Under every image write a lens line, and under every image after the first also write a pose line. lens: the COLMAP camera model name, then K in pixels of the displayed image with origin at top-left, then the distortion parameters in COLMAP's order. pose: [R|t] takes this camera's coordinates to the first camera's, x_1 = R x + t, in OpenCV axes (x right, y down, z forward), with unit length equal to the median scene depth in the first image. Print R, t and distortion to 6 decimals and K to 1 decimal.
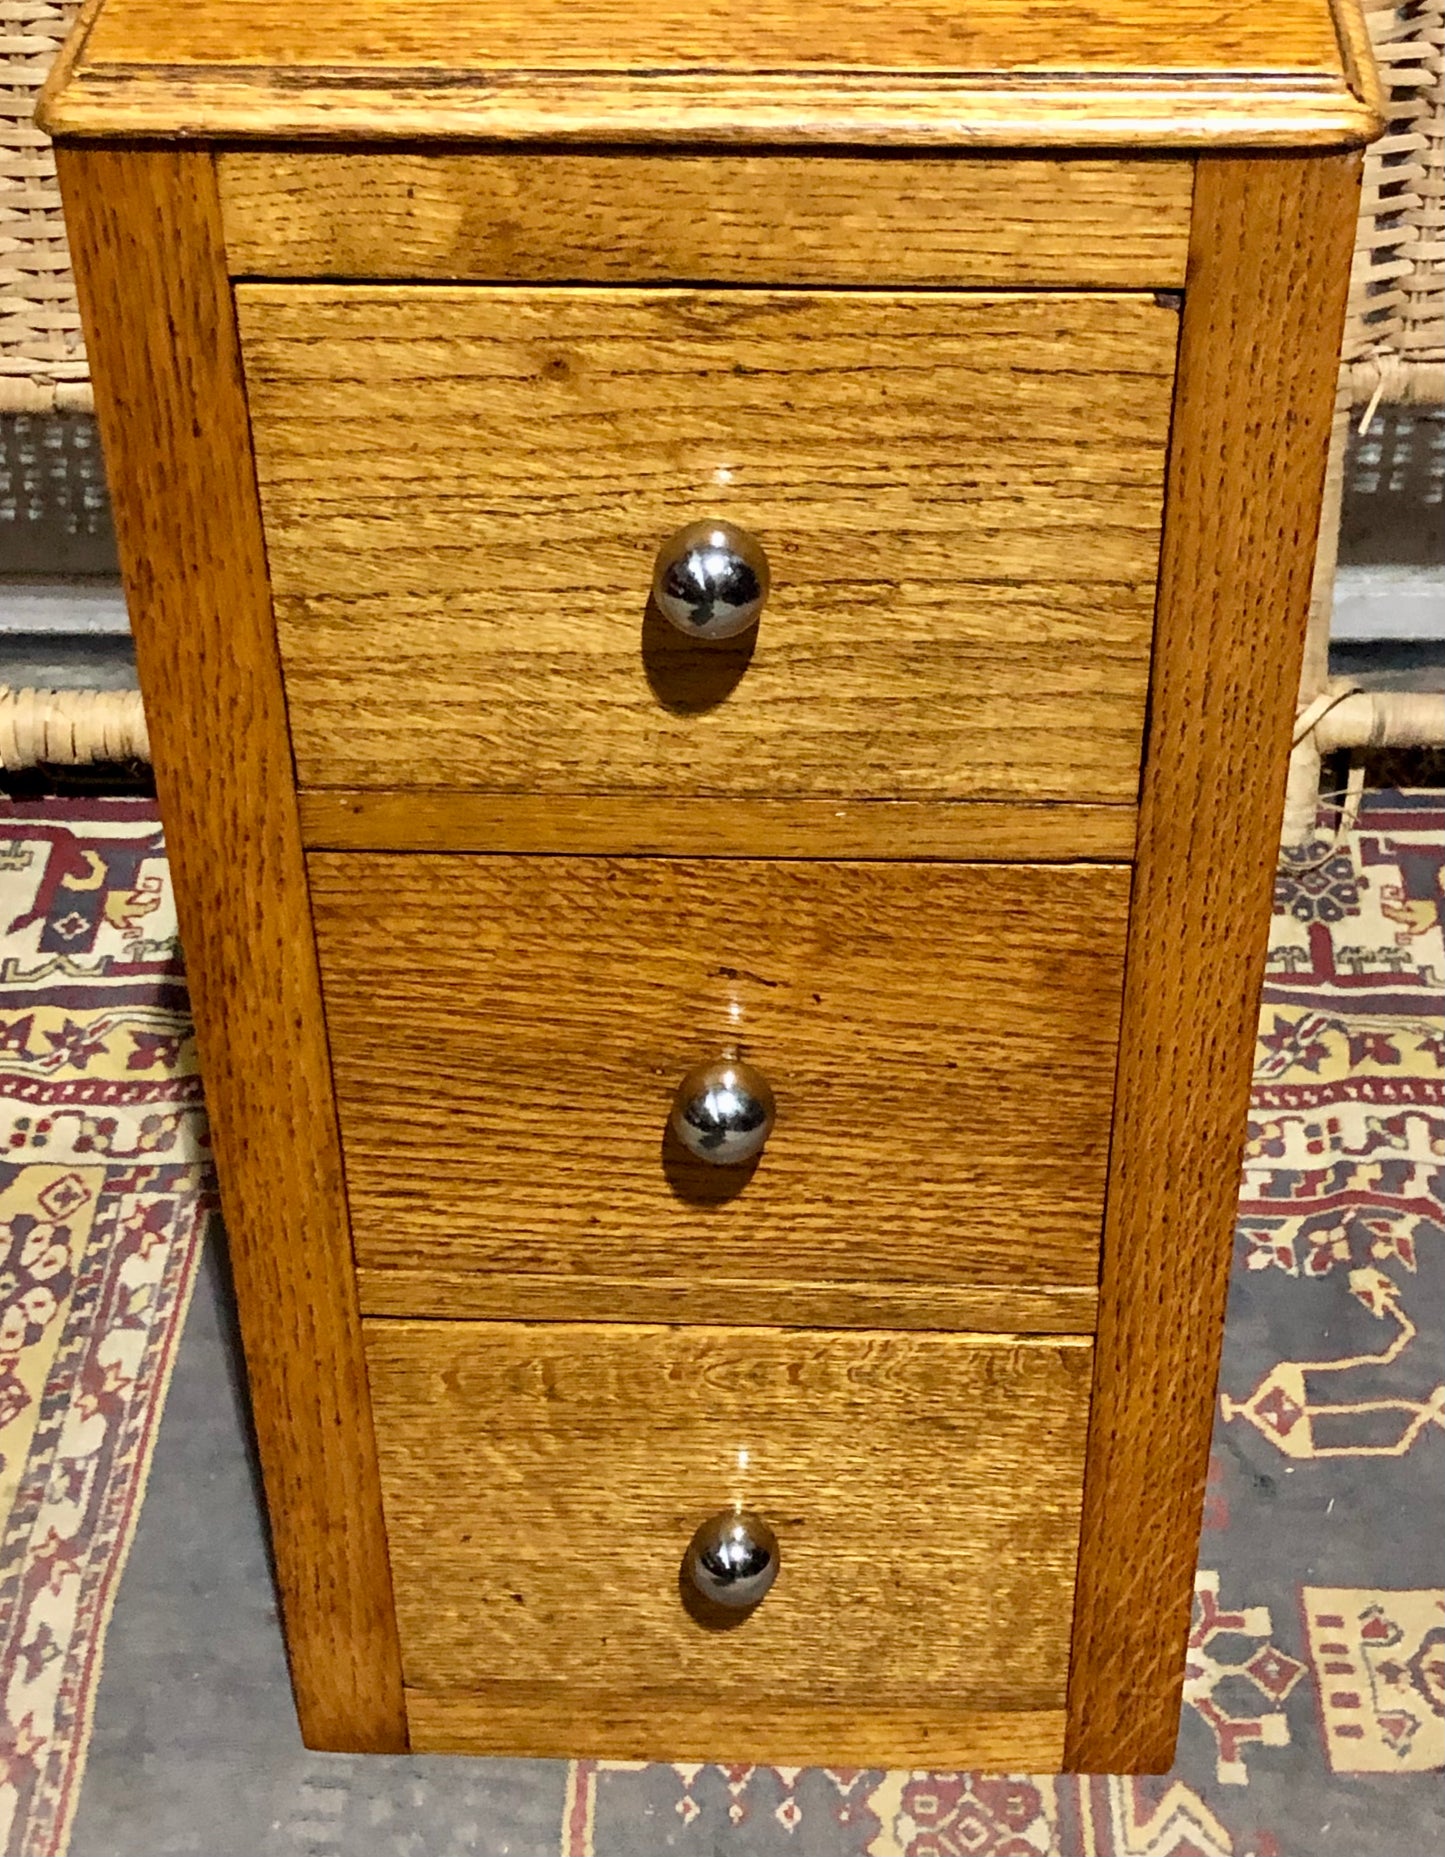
lens RADIAL K [[3288.9, 0, 718.1], [0, 3288.9, 970.1], [0, 0, 1]] dist [0.071597, 0.000000]
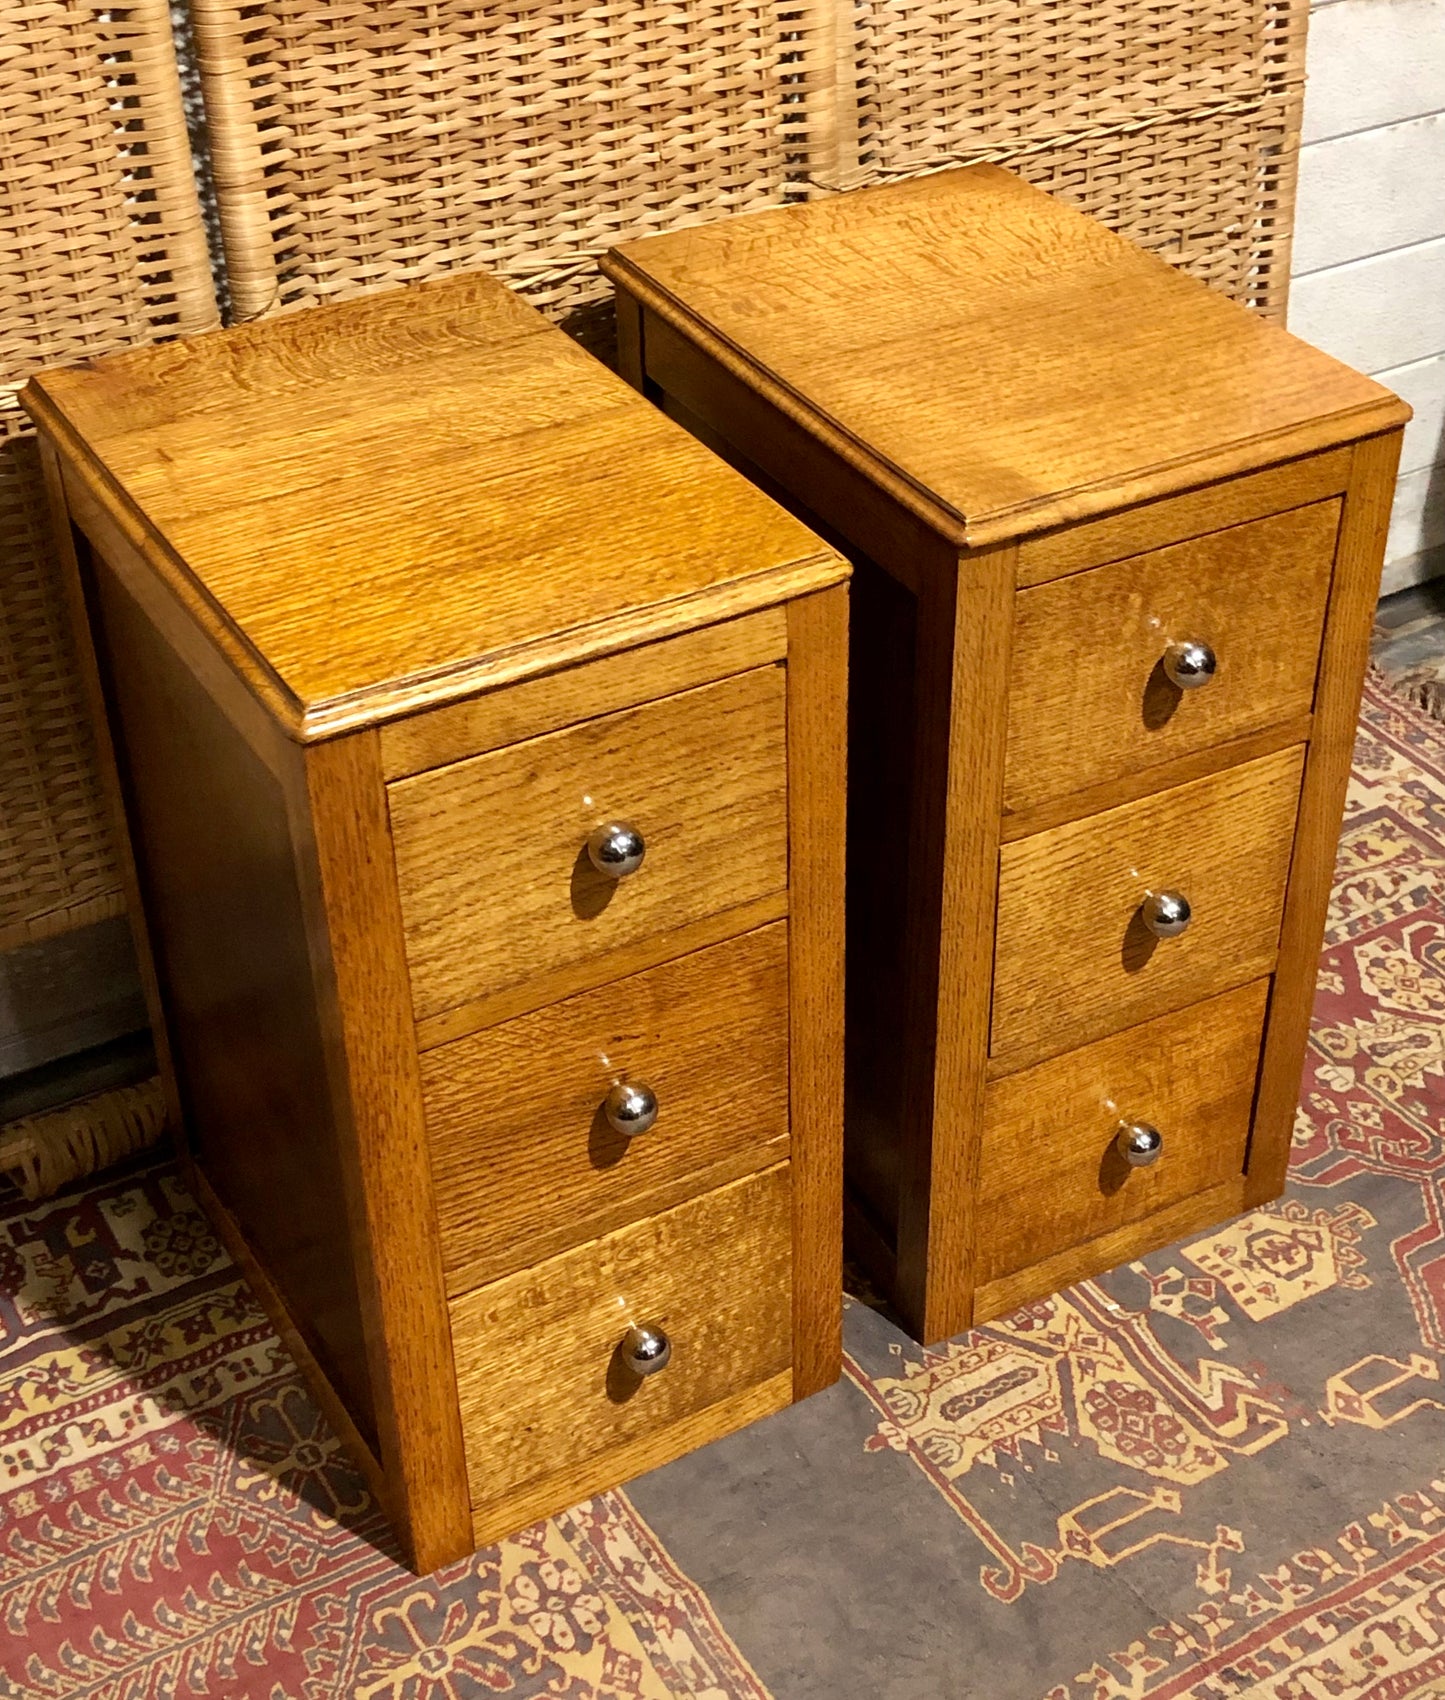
lens RADIAL K [[2546.8, 0, 750.4], [0, 2546.8, 836.0], [0, 0, 1]] dist [0.040836, 0.000000]
pose [[0.834894, -0.305118, 0.458100, -0.558412], [0.344989, 0.938600, -0.003590, -0.102785], [-0.428877, 0.161037, 0.888894, -0.212832]]
